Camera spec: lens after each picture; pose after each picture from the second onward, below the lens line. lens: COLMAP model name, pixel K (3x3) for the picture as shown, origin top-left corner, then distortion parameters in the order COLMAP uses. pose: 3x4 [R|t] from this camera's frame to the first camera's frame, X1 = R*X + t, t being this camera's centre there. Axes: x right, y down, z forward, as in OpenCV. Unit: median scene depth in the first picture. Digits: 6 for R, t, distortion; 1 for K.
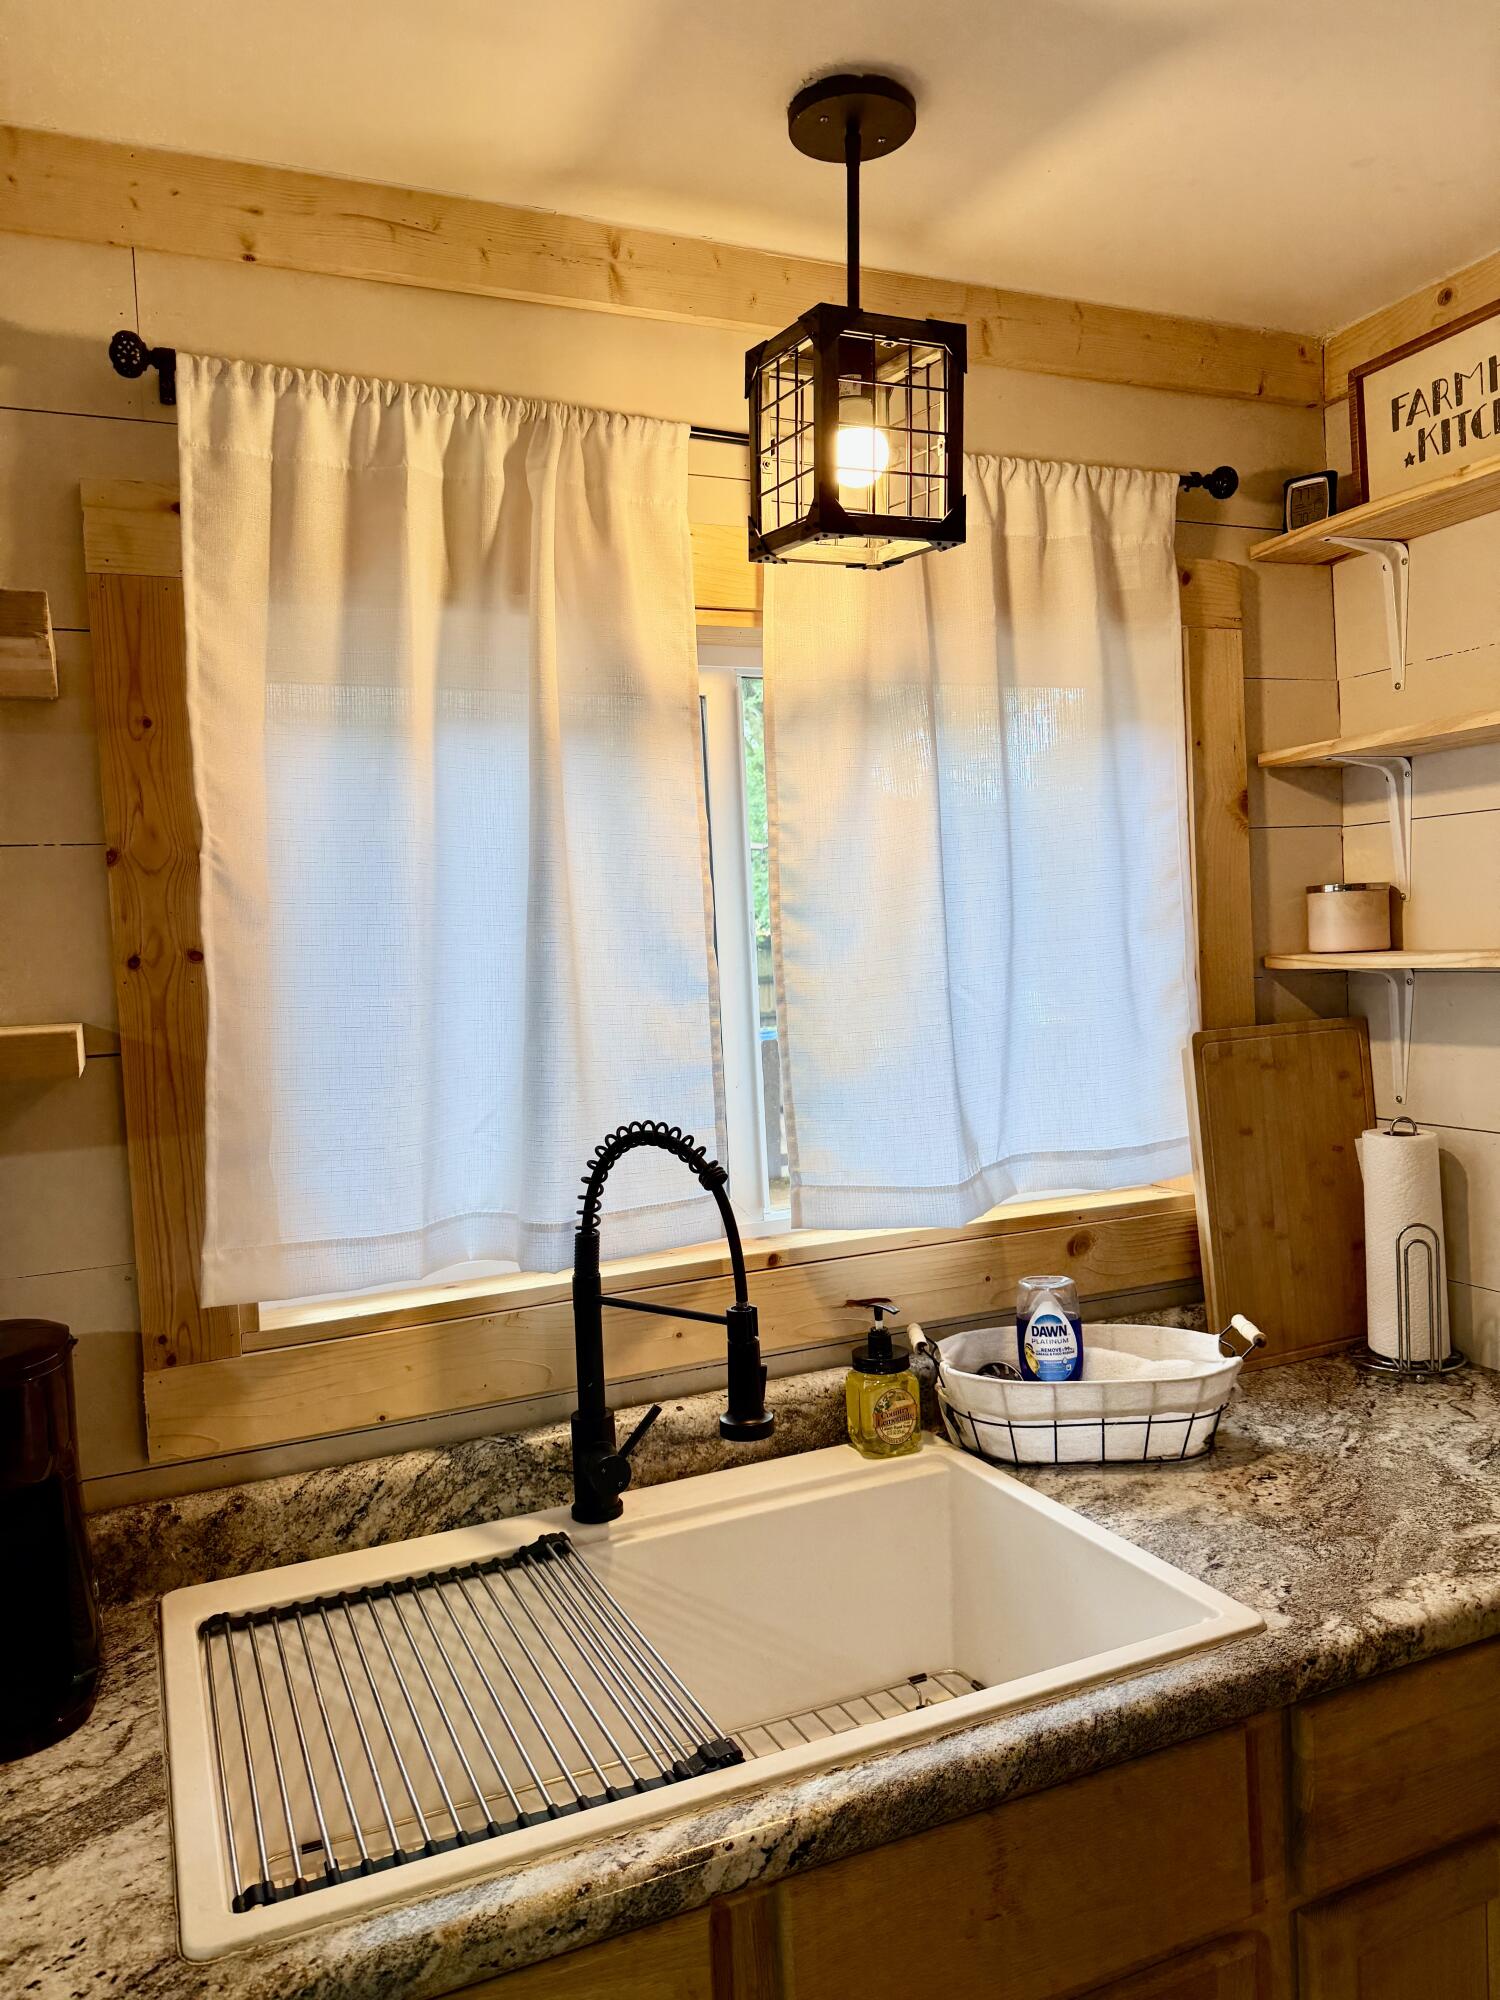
lens RADIAL K [[1420.2, 0, 751.1], [0, 1420.2, 992.5], [0, 0, 1]] dist [0.081911, -0.110757]
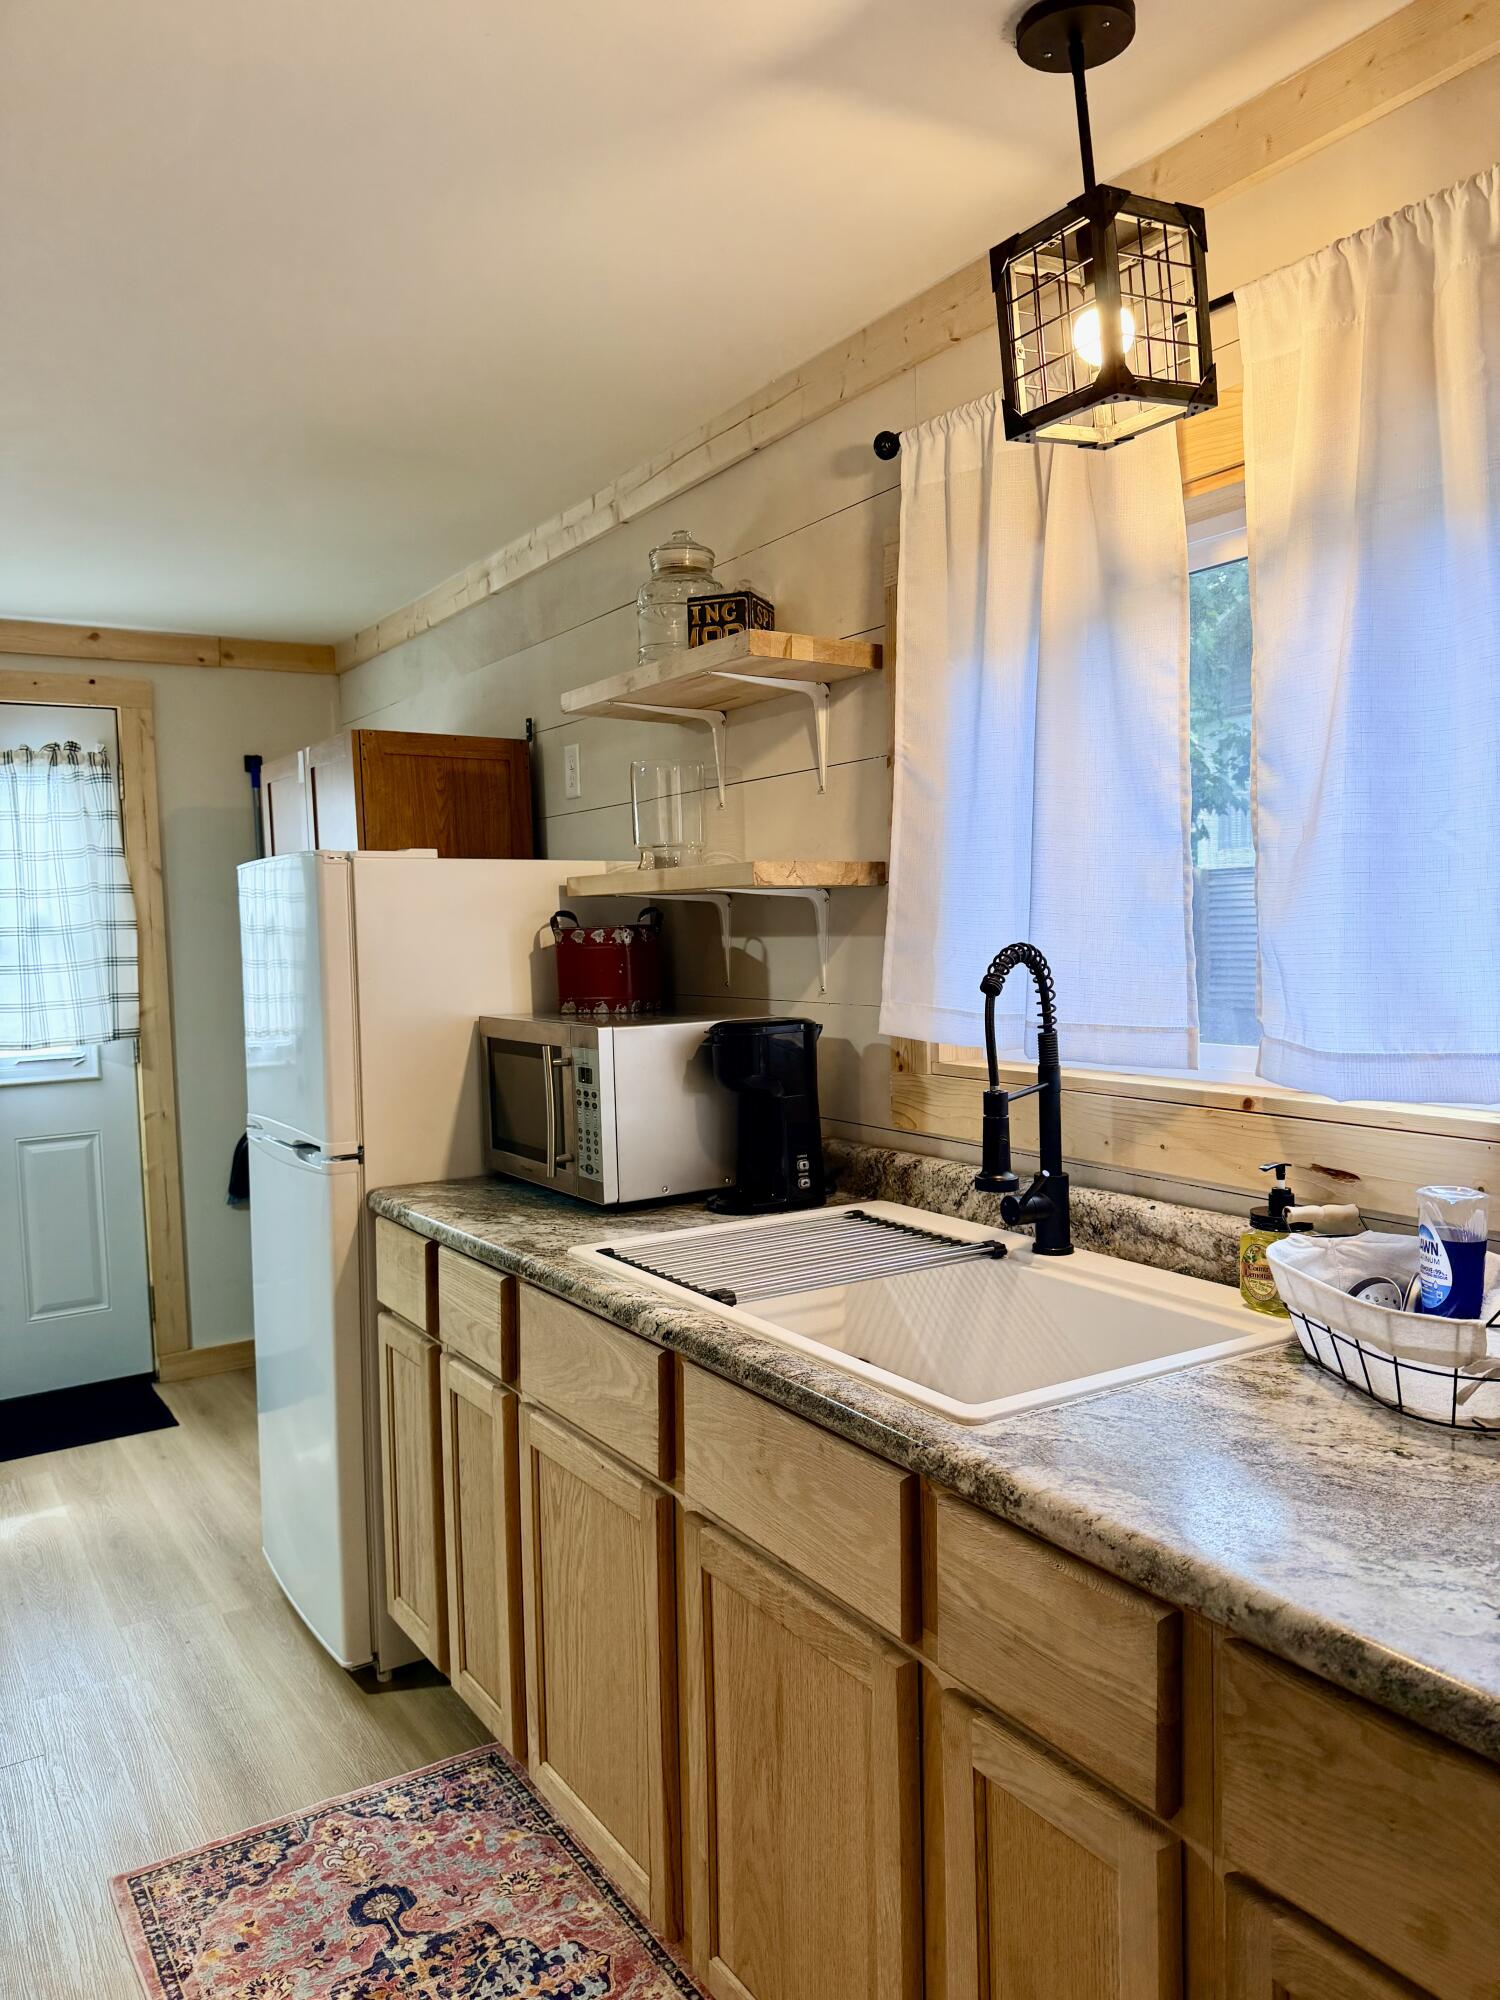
lens RADIAL K [[1420.2, 0, 742.5], [0, 1420.2, 1010.8], [0, 0, 1]] dist [0.081911, -0.110757]
pose [[0.139943, 0.106900, -0.984372, 1.131211], [-0.016354, 0.994269, 0.105649, 0.020416], [0.990025, 0.001314, 0.140889, 0.569832]]
